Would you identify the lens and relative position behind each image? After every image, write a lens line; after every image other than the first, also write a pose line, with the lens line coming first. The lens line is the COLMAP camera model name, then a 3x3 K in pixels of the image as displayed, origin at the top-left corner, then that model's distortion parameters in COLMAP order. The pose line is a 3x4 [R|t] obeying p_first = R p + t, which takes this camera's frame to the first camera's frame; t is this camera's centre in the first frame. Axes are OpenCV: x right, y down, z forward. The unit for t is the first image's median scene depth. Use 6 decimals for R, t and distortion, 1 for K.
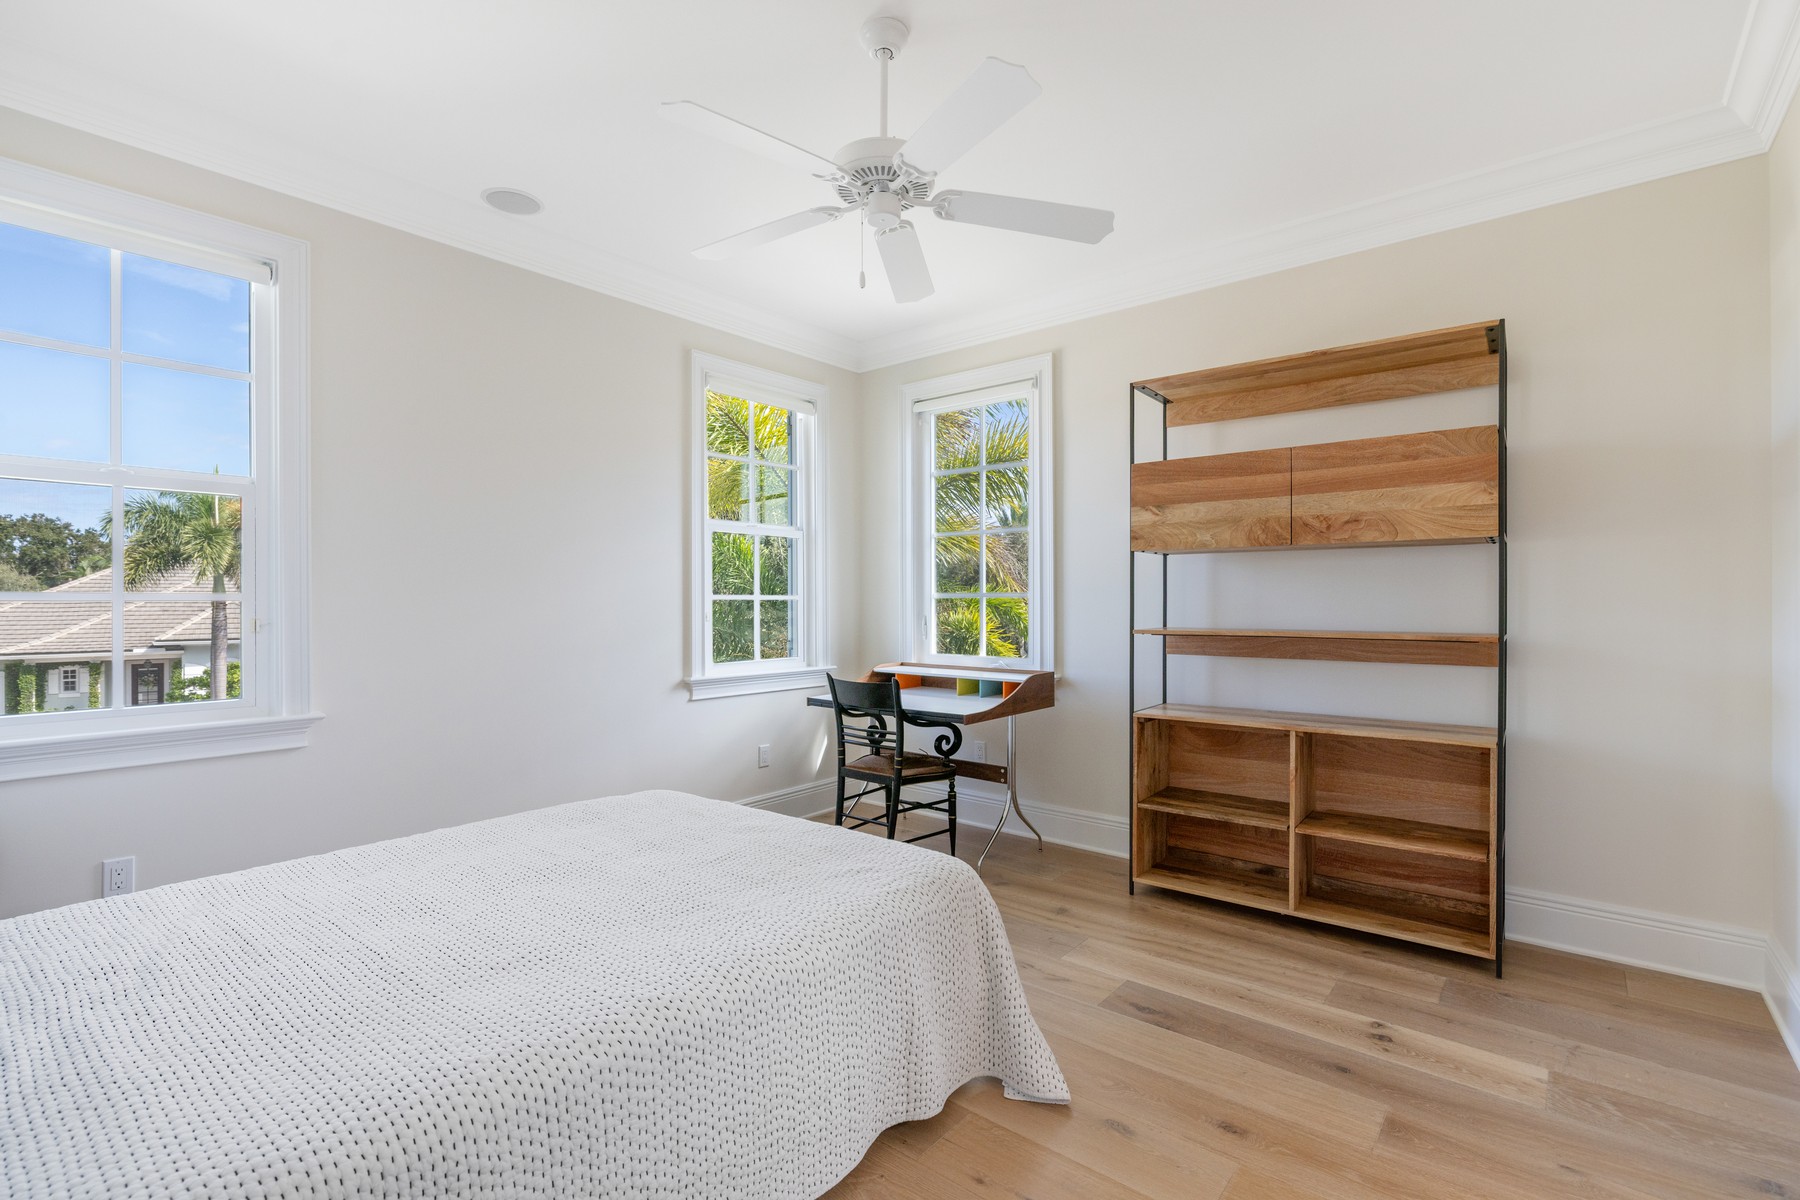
lens RADIAL K [[806.8, 0, 902.1], [0, 806.8, 597.7], [0, 0, 1]] dist [-0.001184, -0.000293]
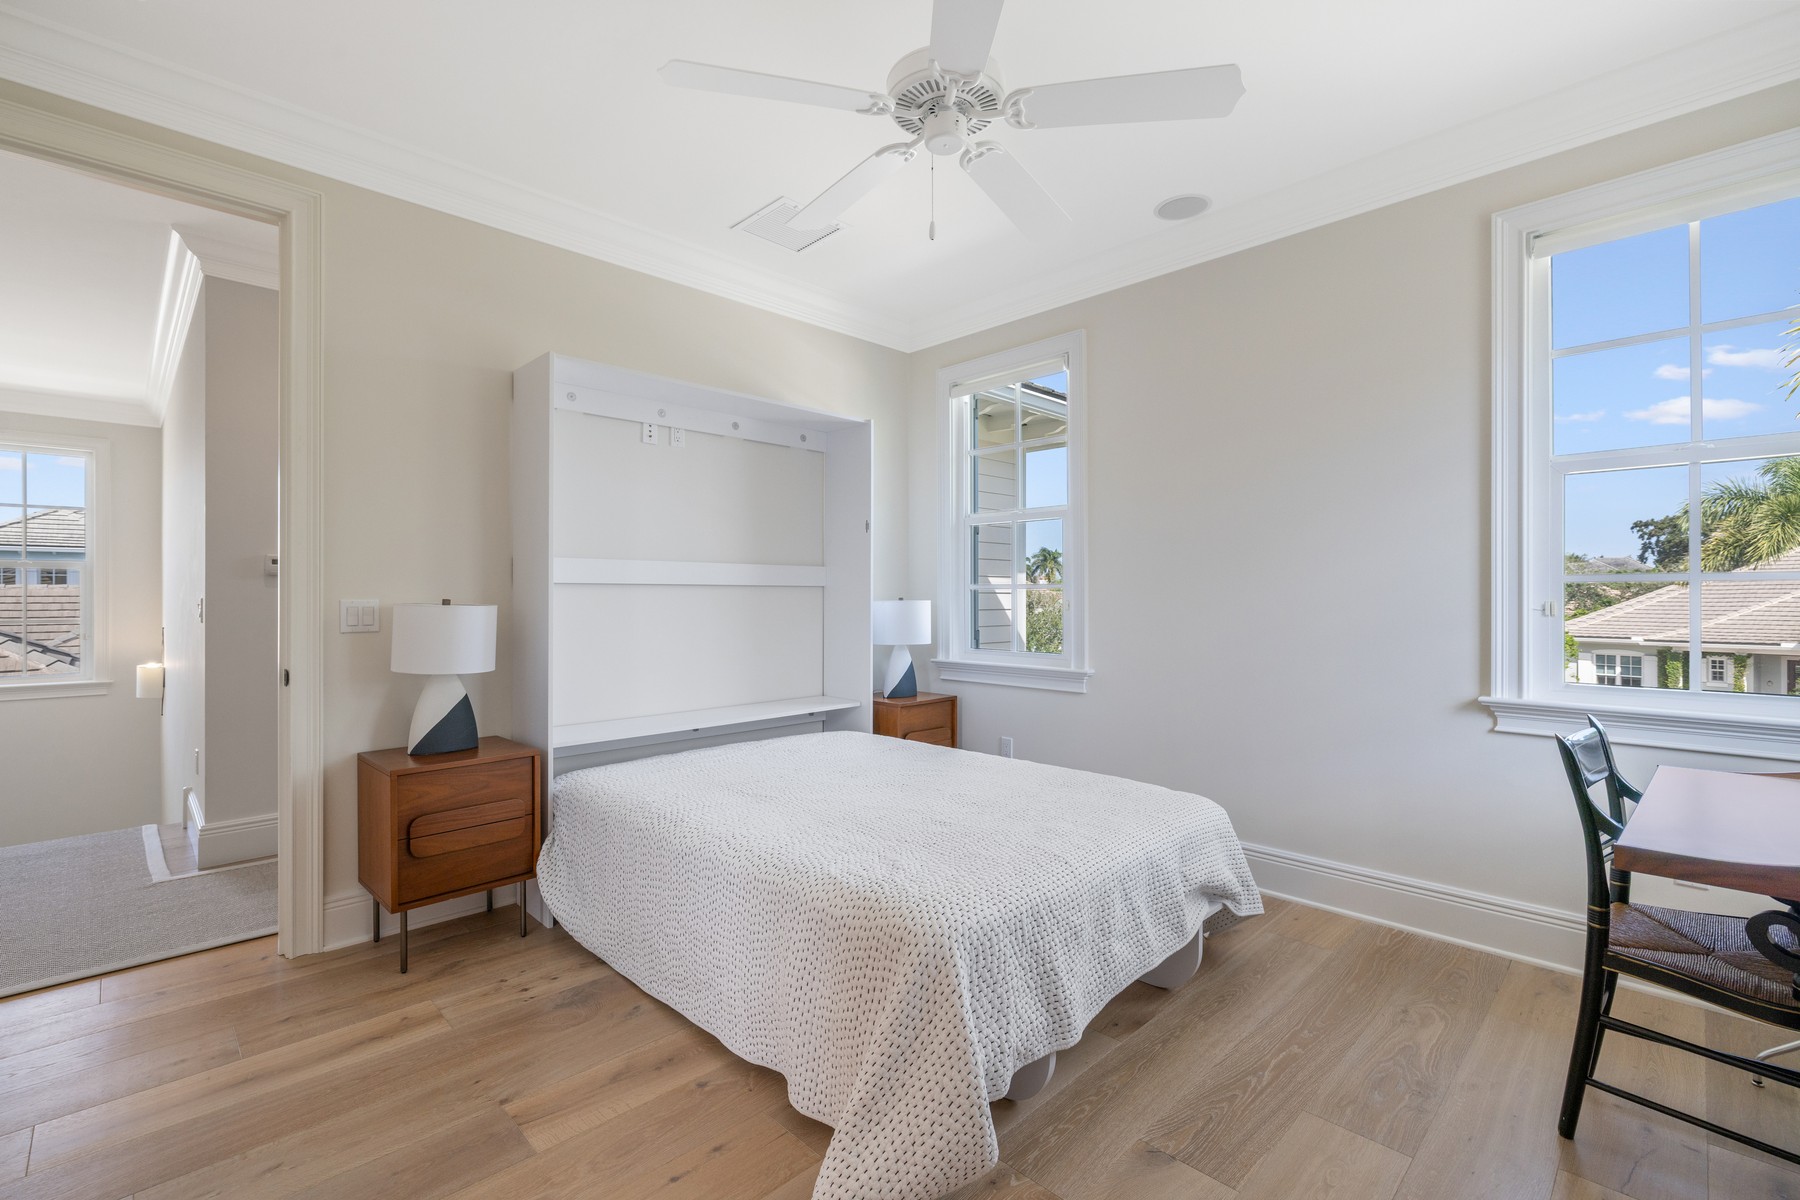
lens RADIAL K [[806.8, 0, 902.1], [0, 806.8, 597.7], [0, 0, 1]] dist [-0.001184, -0.000293]
pose [[-0.097566, 0.004960, -0.995217, 0.068863], [0.005790, 0.999973, 0.004417, 0.001257], [0.995212, -0.005331, -0.097592, 0.084285]]
